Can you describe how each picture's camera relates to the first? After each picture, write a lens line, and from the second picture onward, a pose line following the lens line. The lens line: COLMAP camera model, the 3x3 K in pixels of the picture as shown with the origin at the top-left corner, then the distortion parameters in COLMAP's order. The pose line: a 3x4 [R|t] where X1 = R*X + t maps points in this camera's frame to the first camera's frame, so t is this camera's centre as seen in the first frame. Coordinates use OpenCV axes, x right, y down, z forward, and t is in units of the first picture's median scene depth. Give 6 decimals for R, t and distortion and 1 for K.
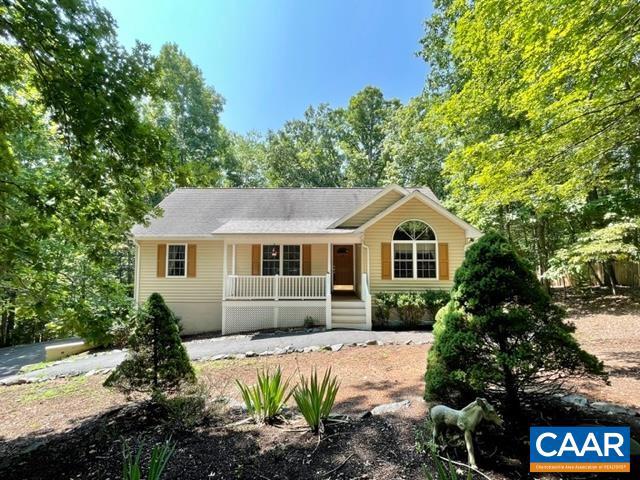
lens RADIAL K [[308.0, 0, 320.0], [0, 308.0, 240.0], [0, 0, 1]] dist [-0.001670, -0.000151]
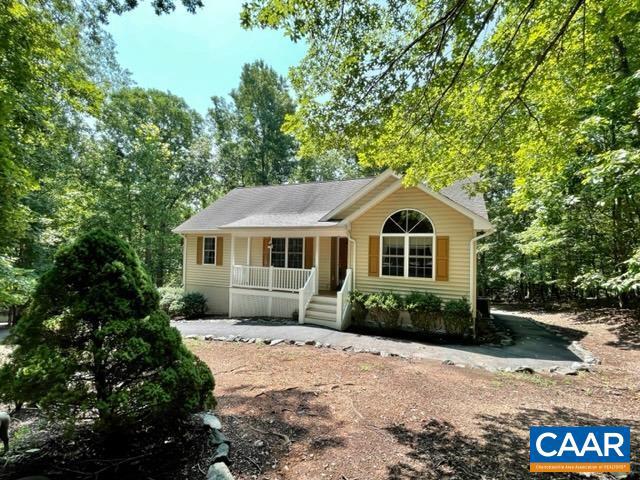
lens RADIAL K [[298.1, 0, 320.0], [0, 298.1, 240.0], [0, 0, 1]] dist [-0.000473, -0.000014]
pose [[0.920739, 0.006684, -0.390121, 0.409184], [0.003852, 0.999649, 0.026219, -0.002776], [0.390159, -0.025643, 0.920390, 0.134958]]
